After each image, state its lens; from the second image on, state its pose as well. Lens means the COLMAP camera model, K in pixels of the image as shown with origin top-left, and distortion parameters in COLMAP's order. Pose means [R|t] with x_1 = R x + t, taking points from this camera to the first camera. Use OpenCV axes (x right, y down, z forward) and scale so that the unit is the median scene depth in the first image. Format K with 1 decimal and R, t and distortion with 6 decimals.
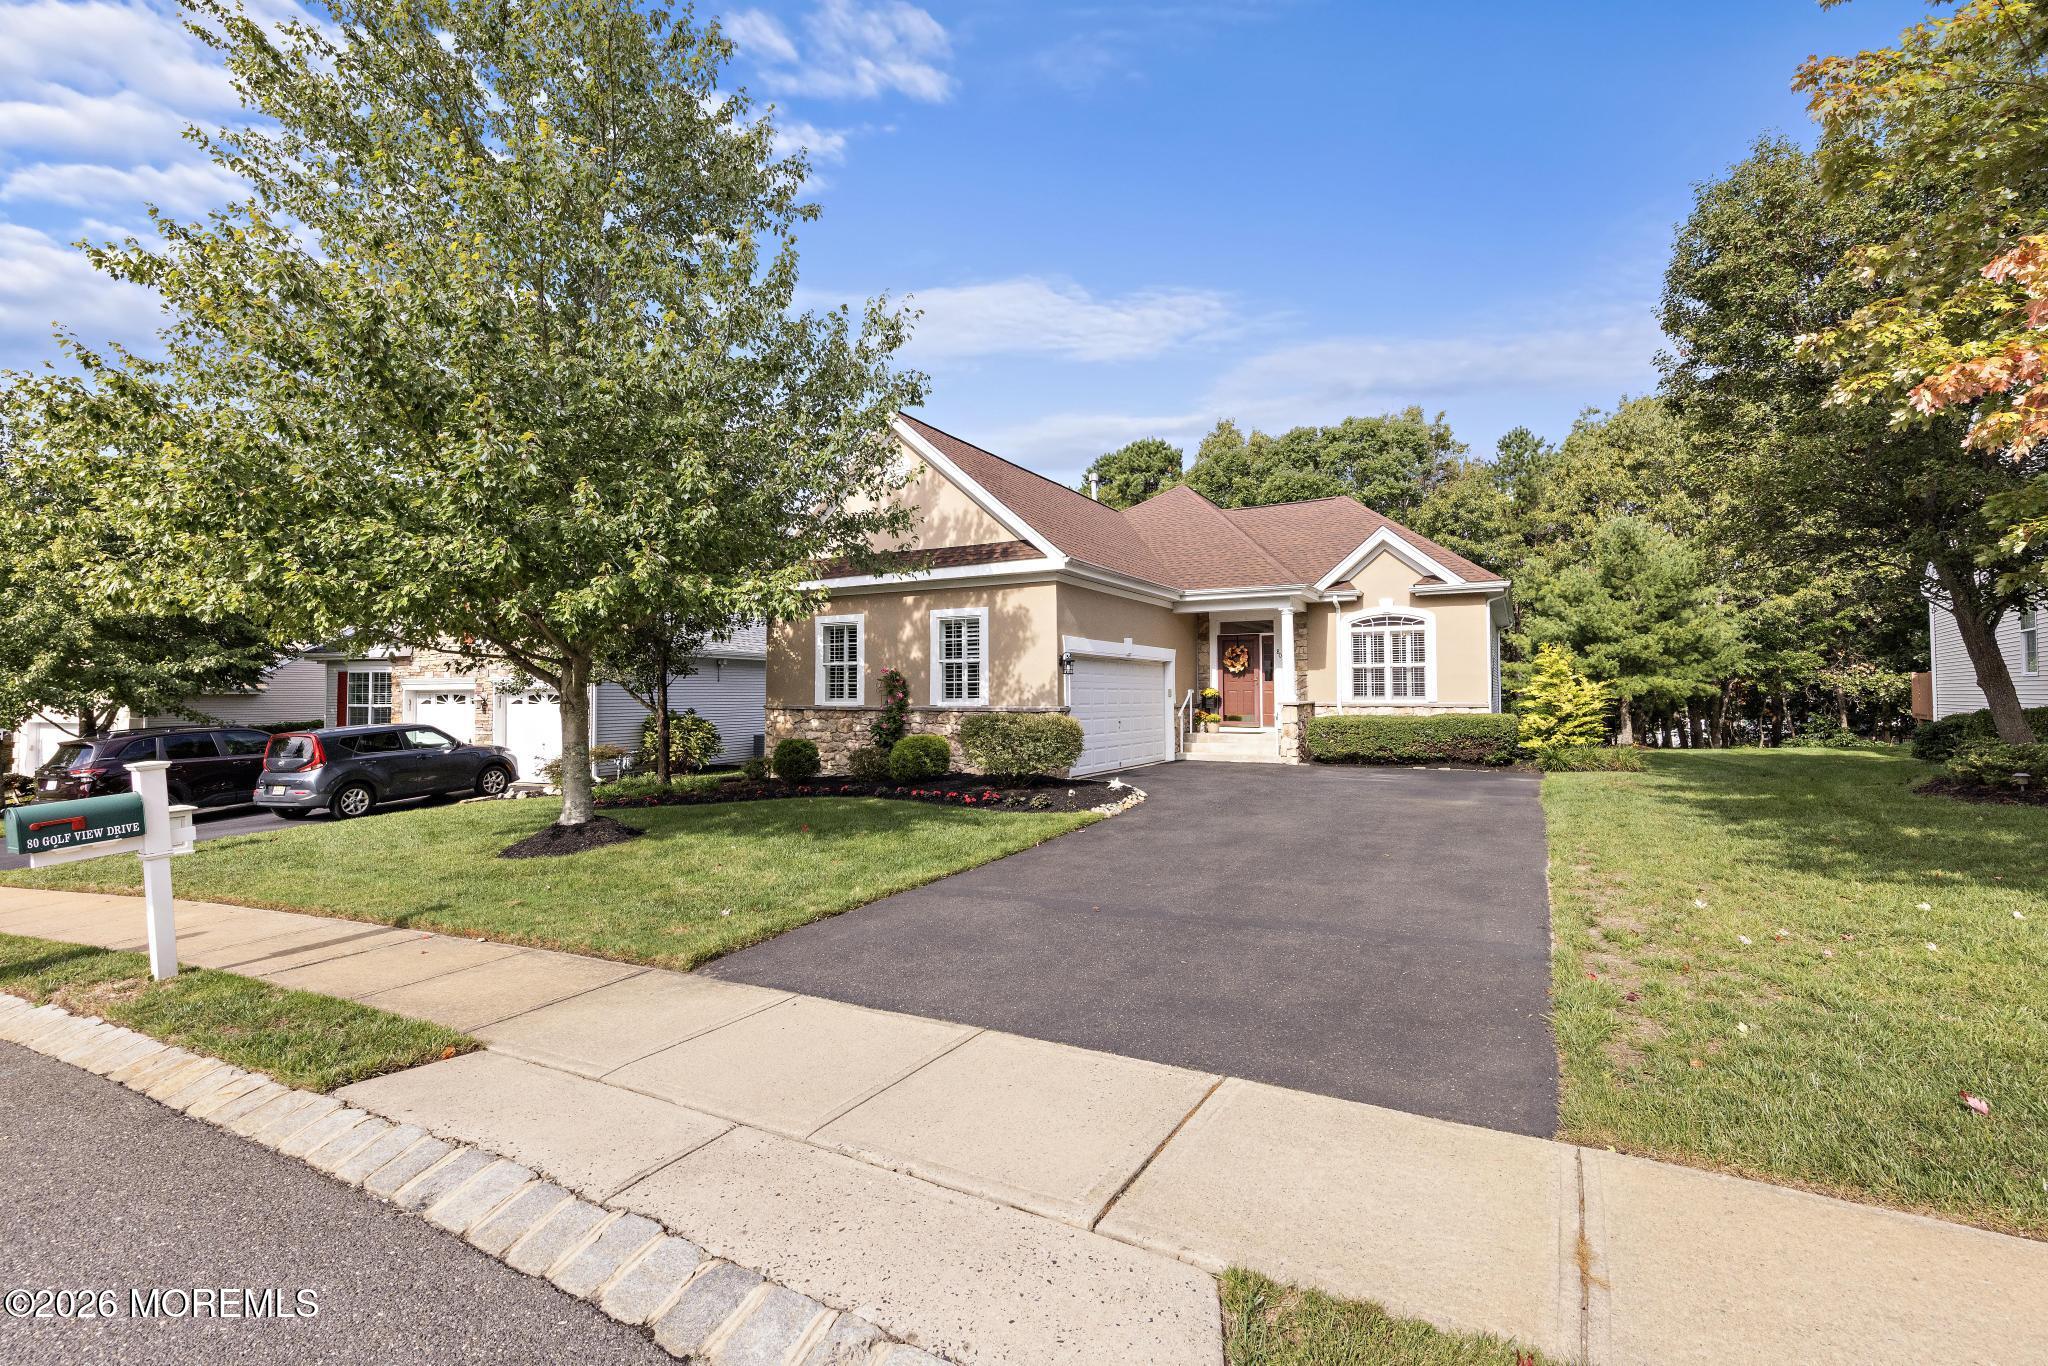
lens RADIAL K [[899.3, 0, 1016.1], [0, 899.3, 661.2], [0, 0, 1]] dist [0.015123, 0.000053]
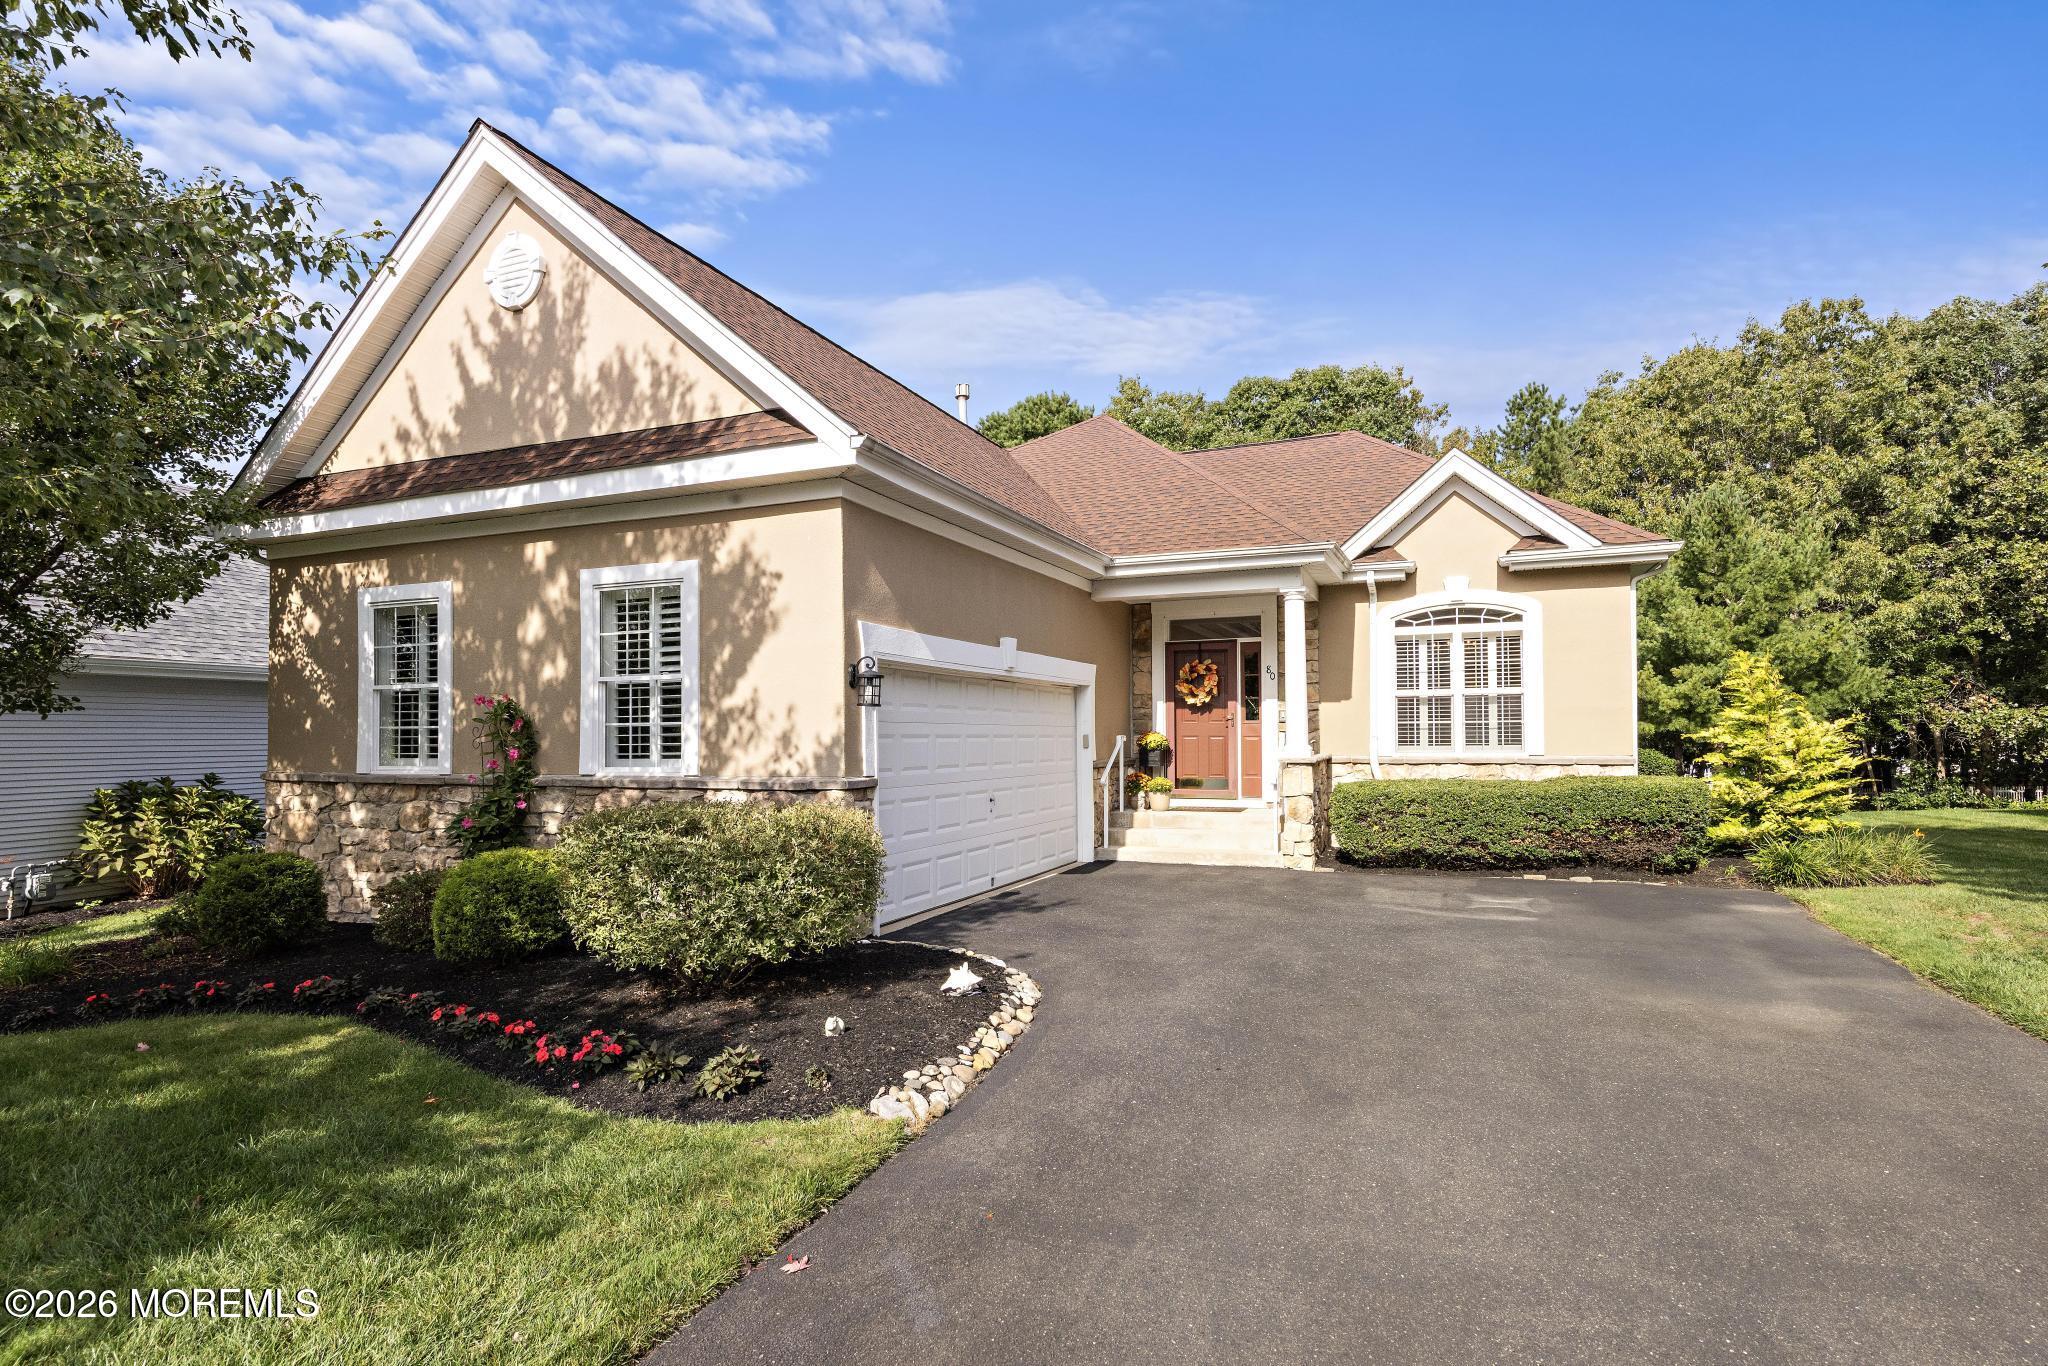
lens RADIAL K [[1058.5, 0, 1034.8], [0, 1058.5, 721.9], [0, 0, 1]] dist [0.010109, -0.002753]
pose [[0.991673, -0.003871, 0.128726, 0.055796], [0.001034, 0.999755, 0.022104, 0.008244], [-0.128780, -0.021787, 0.991434, 0.360462]]
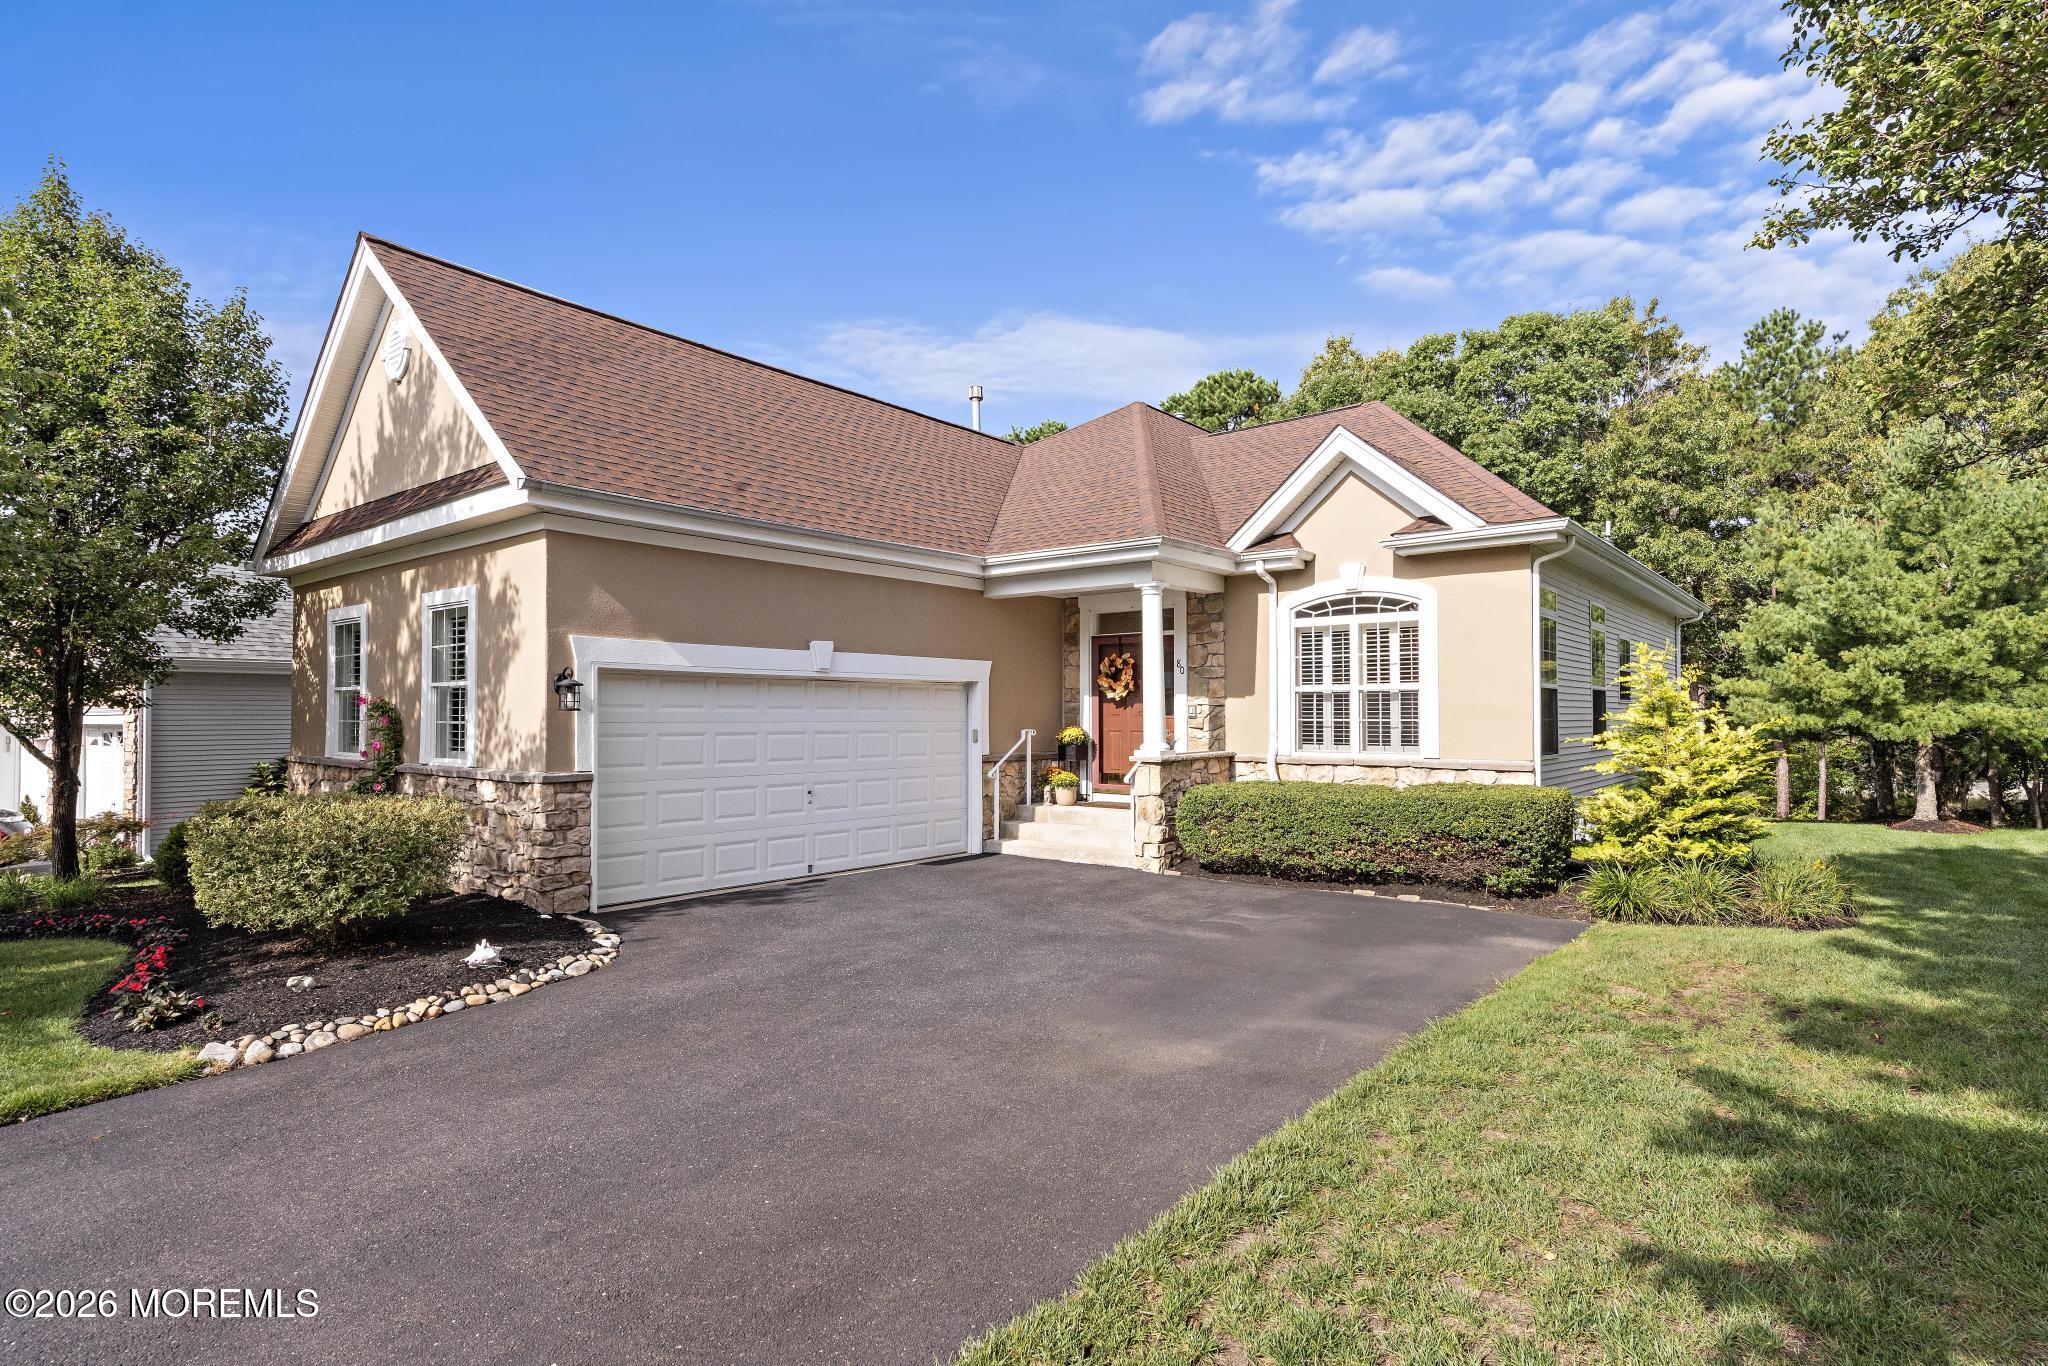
lens RADIAL K [[1058.5, 0, 1014.7], [0, 1058.5, 701.6], [0, 0, 1]] dist [0.010109, -0.002753]
pose [[0.985772, -0.000652, -0.168088, 0.318603], [0.004427, 0.999746, 0.022088, -0.002241], [0.168031, -0.022518, 0.985524, 0.347102]]
